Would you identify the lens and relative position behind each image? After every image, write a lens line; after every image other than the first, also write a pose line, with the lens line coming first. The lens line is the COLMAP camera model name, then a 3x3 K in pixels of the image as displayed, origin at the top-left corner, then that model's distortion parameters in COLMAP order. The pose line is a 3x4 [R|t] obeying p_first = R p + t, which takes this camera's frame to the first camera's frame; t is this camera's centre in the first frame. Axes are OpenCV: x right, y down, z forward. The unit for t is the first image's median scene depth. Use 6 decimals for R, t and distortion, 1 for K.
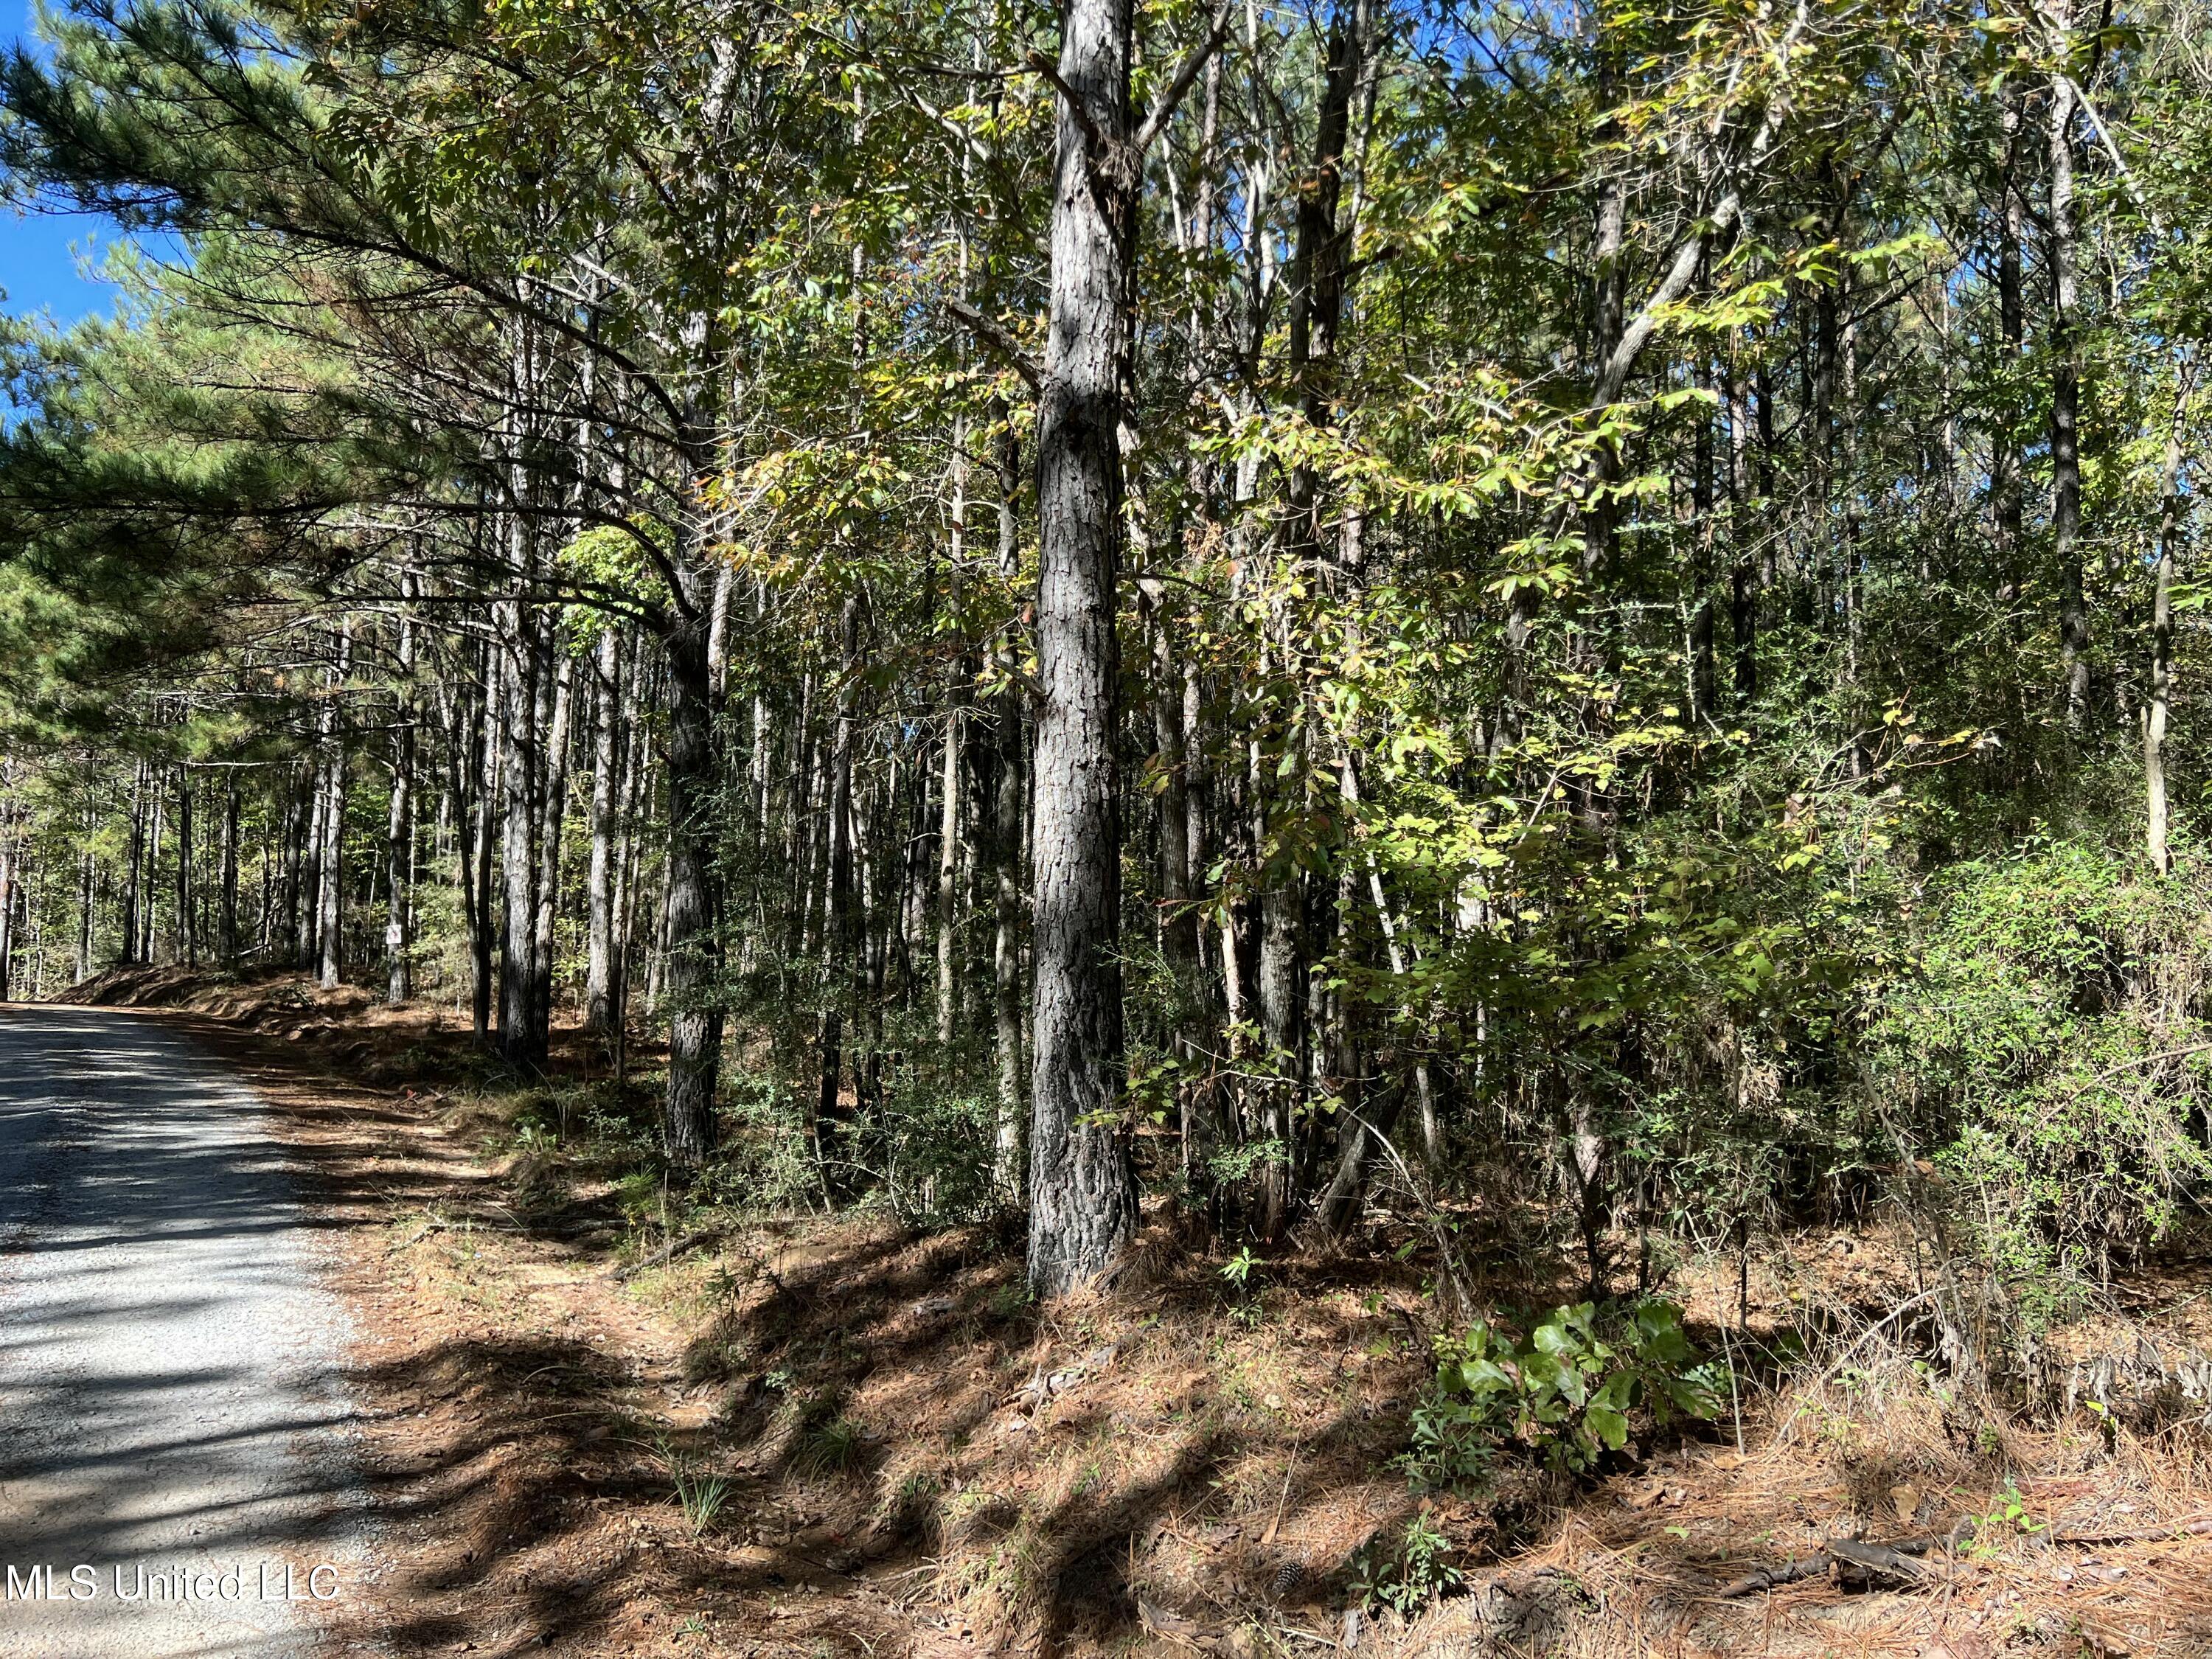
lens RADIAL K [[1676.9, 0, 1072.9], [0, 1676.9, 819.1], [0, 0, 1]] dist [0.098017, -0.070739]
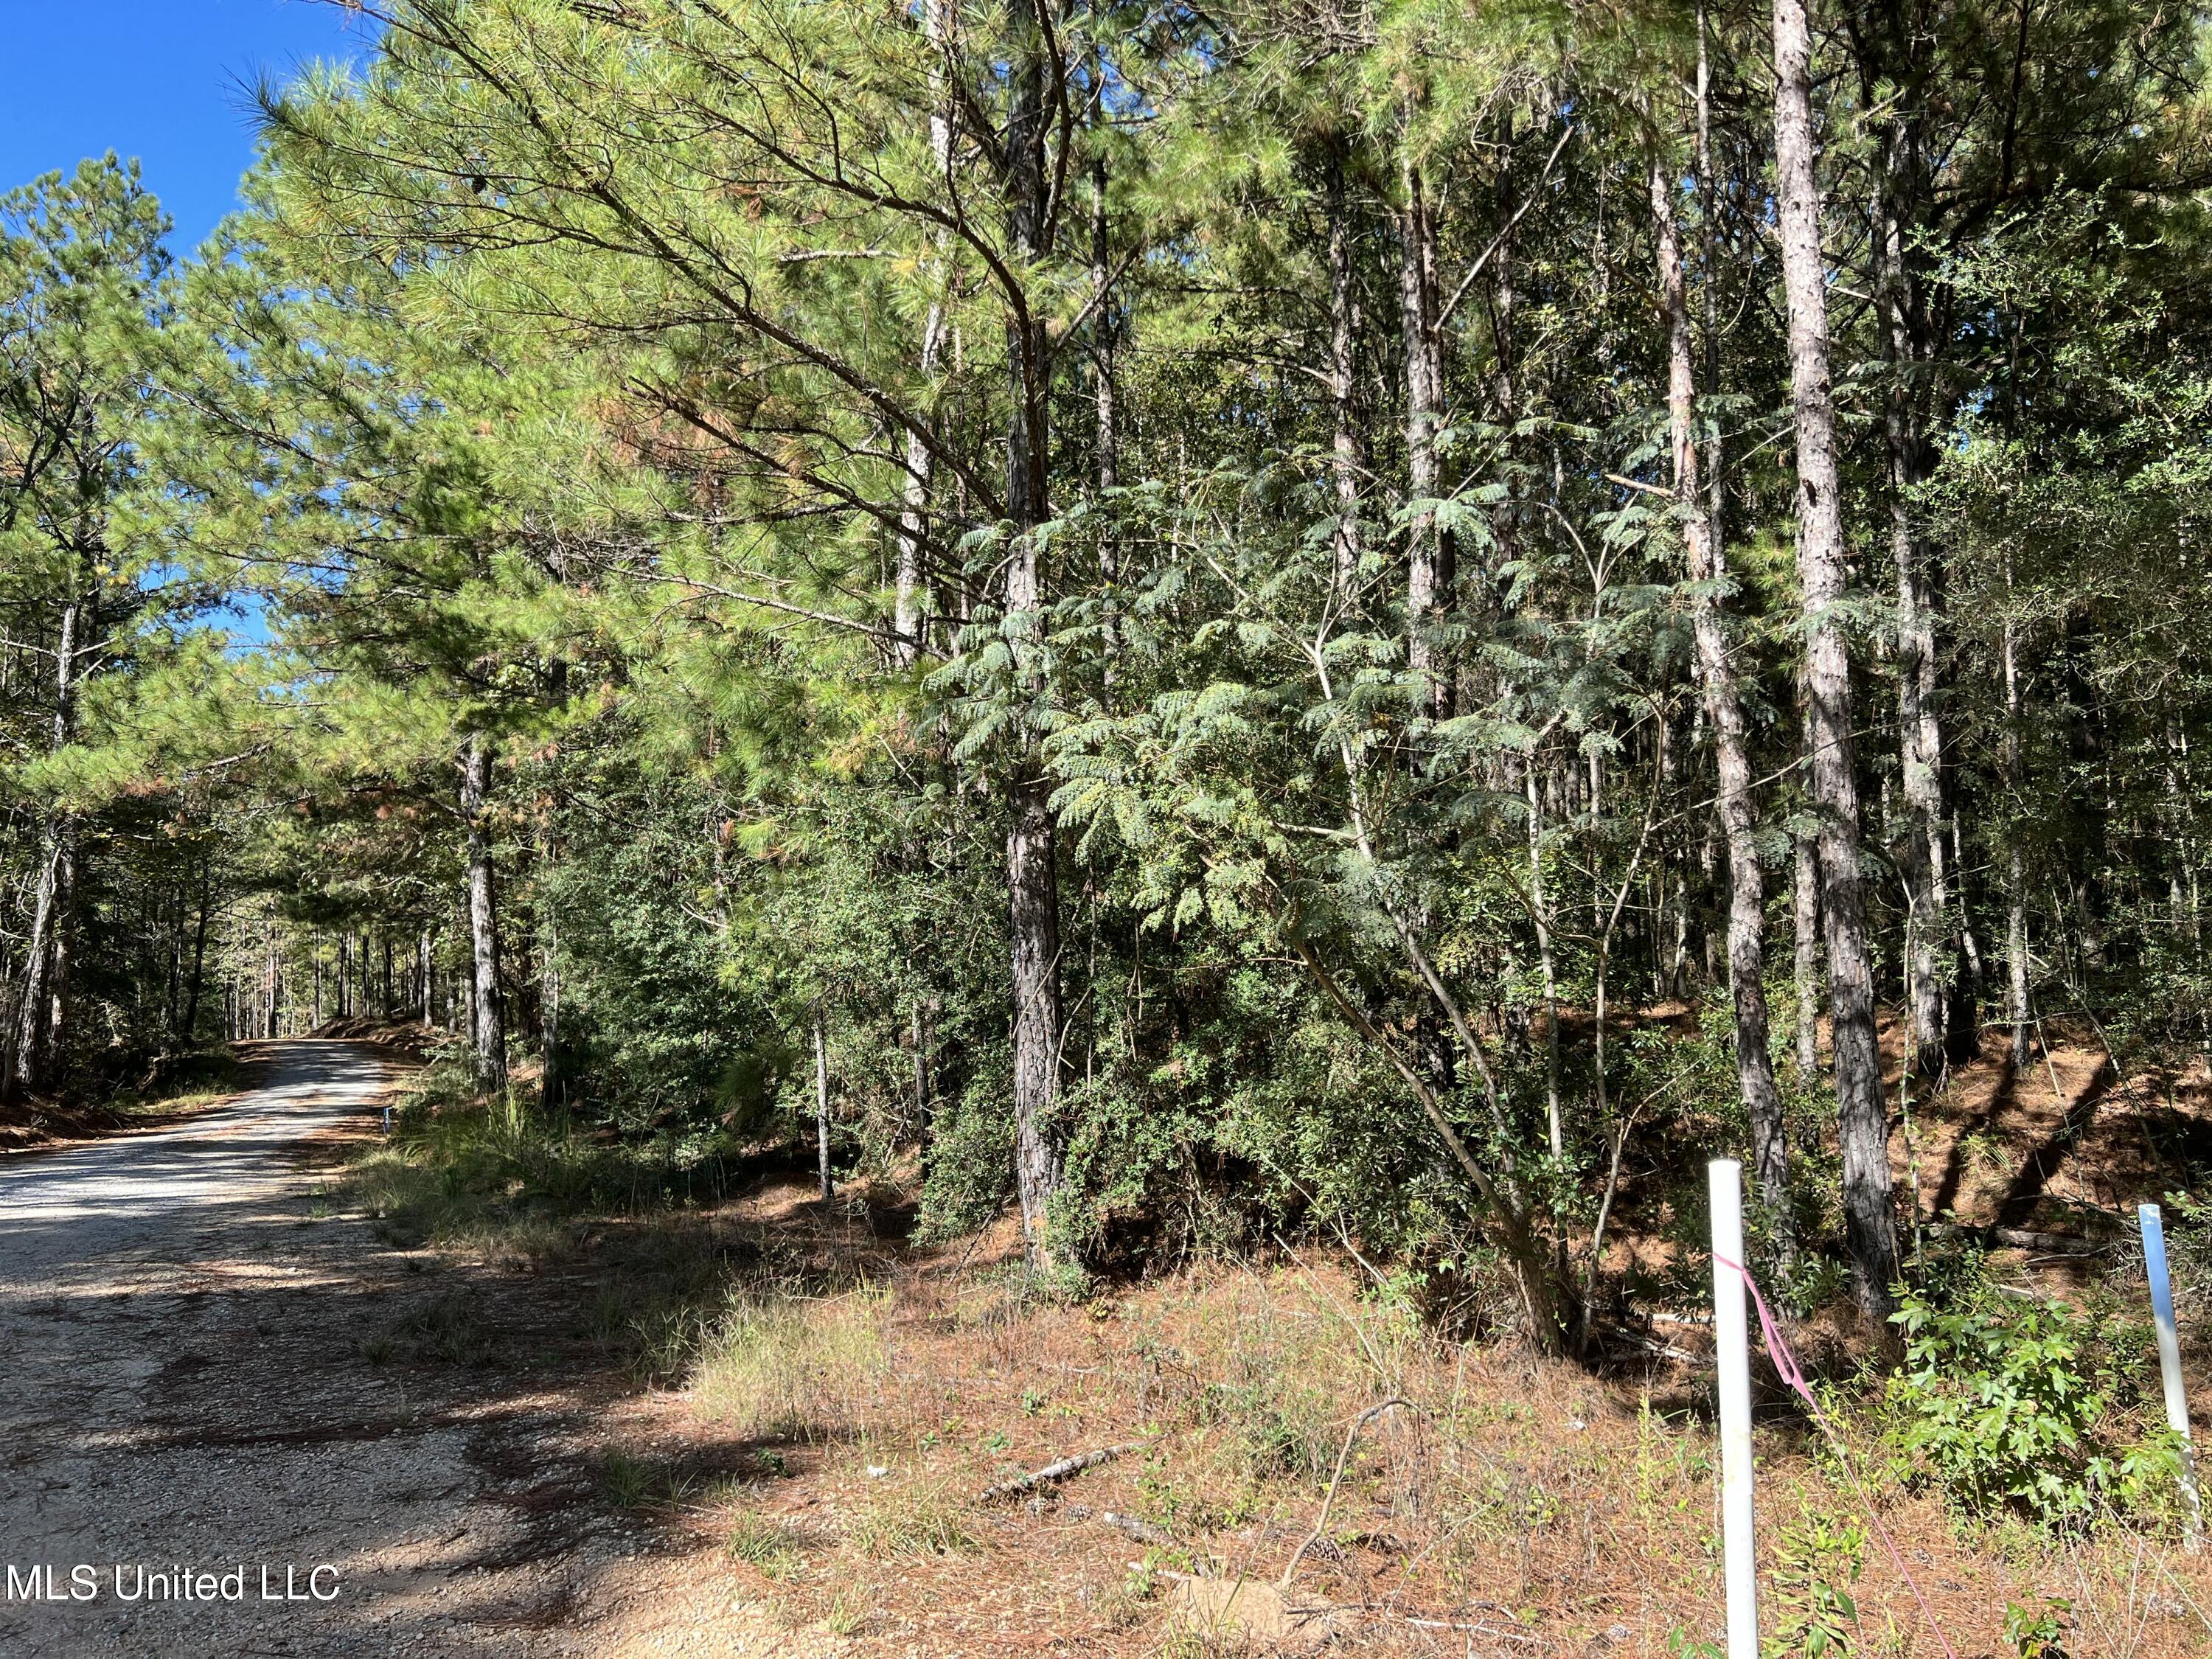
lens RADIAL K [[1676.9, 0, 1072.9], [0, 1676.9, 819.1], [0, 0, 1]] dist [0.098017, -0.070739]
pose [[0.994560, -0.048156, -0.092364, 0.609495], [0.047844, 0.998839, -0.005583, -0.117444], [0.092526, 0.001133, 0.995710, -1.113266]]
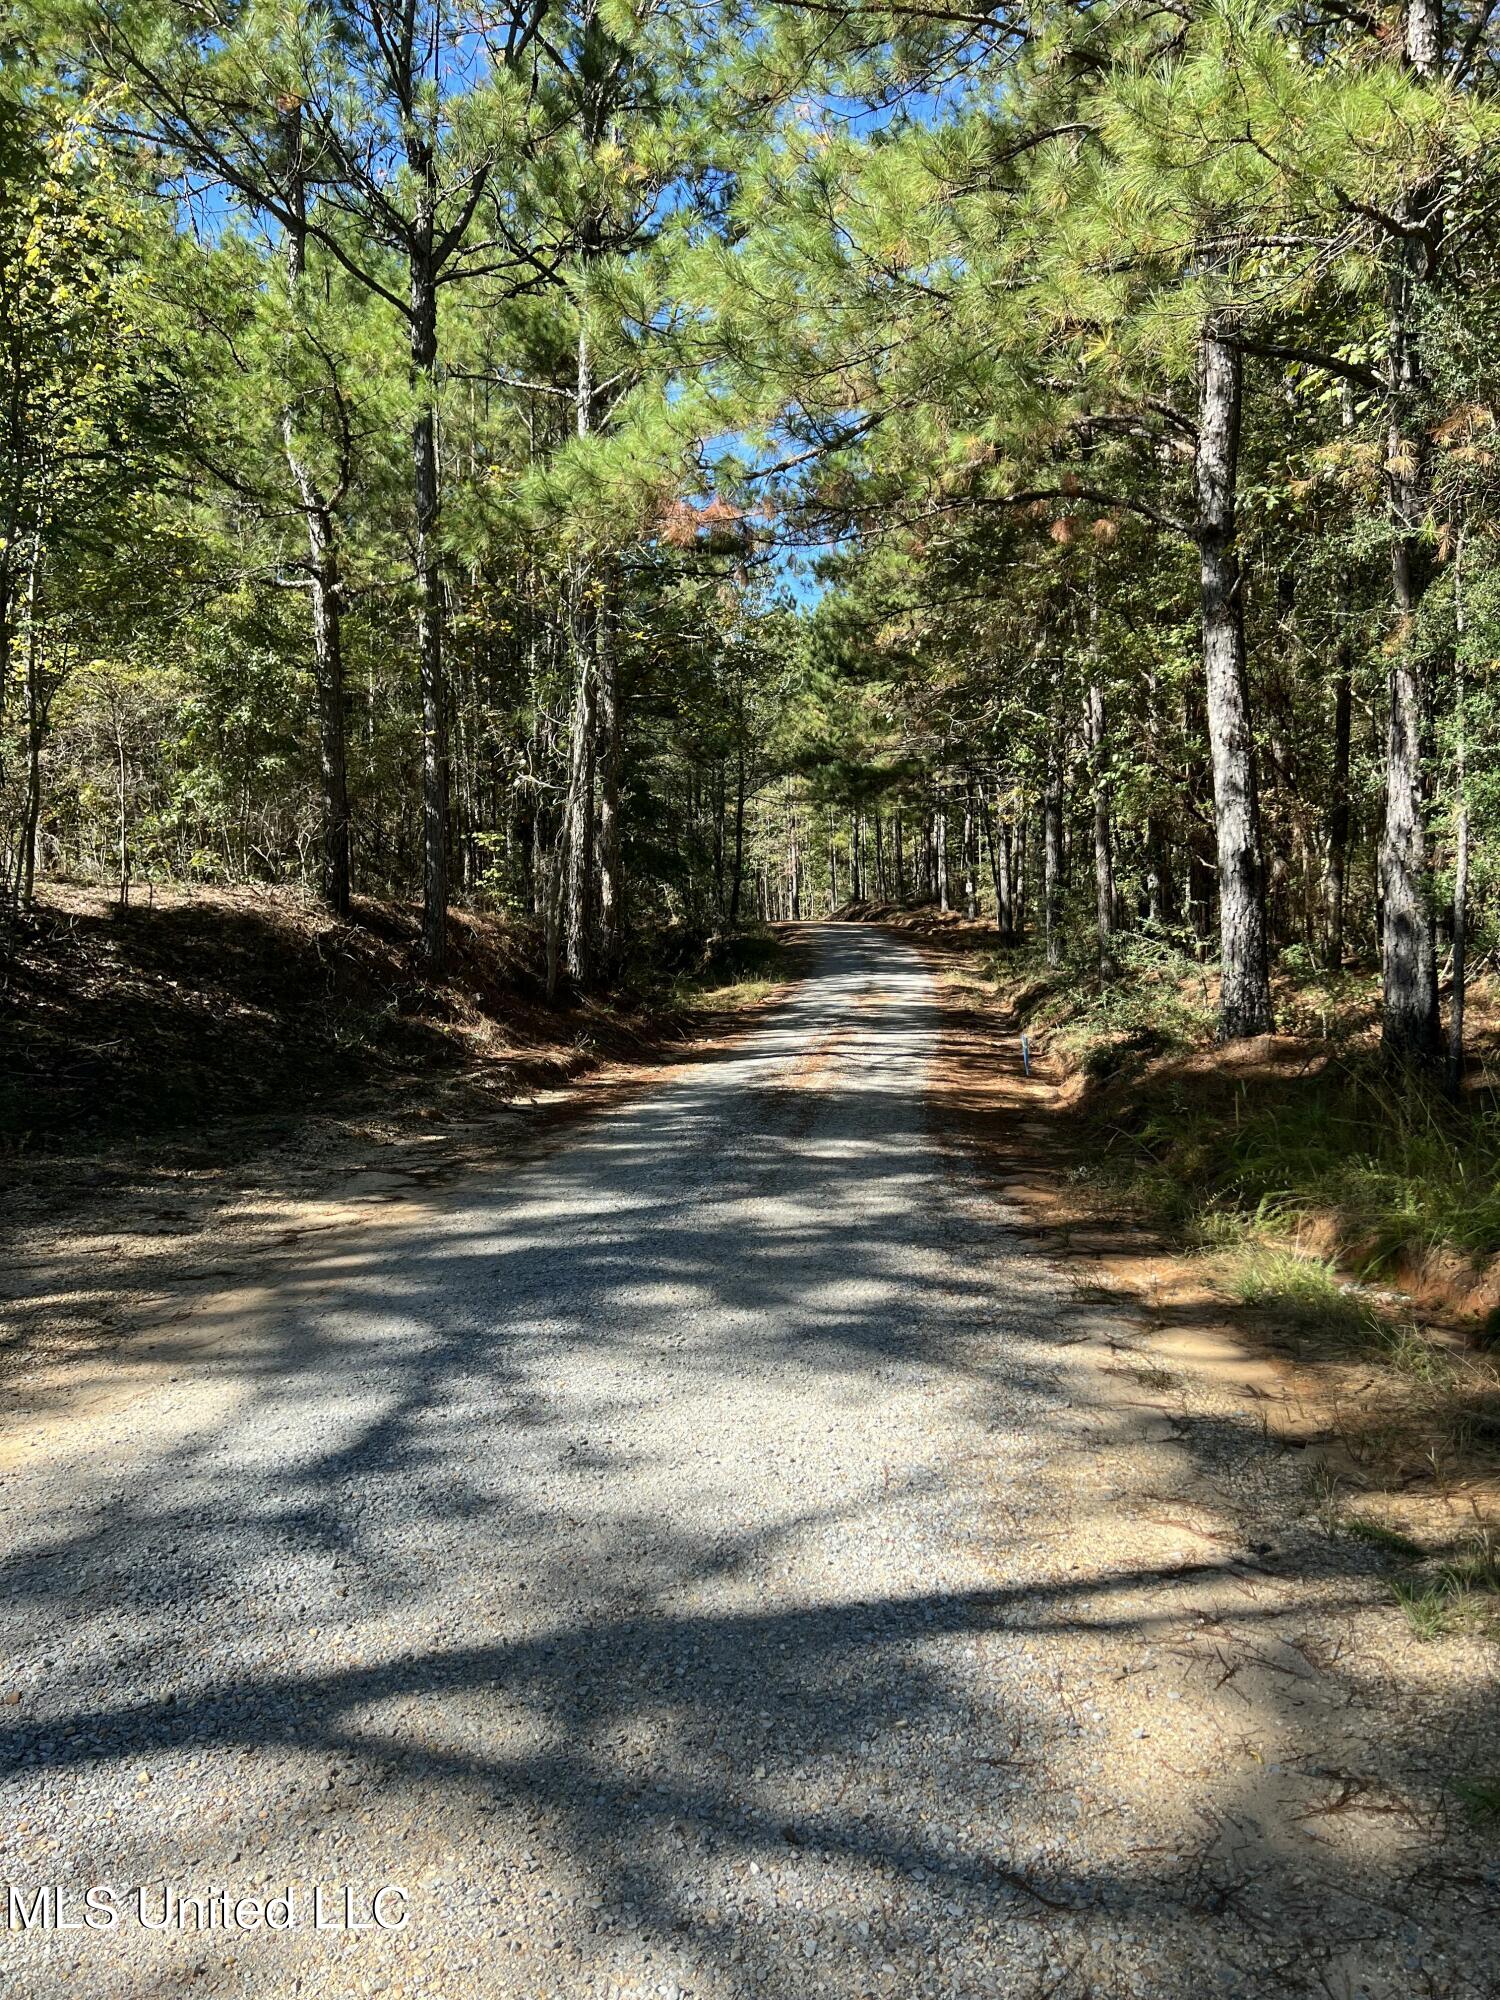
lens RADIAL K [[1516.2, 0, 750.0], [0, 1516.2, 1000.0], [0, 0, 1]] dist [0.098017, -0.070739]
pose [[0.850569, 0.003556, -0.525852, 0.363679], [0.083888, 0.986254, 0.142358, -0.085165], [0.519130, -0.165198, 0.838578, -0.755136]]
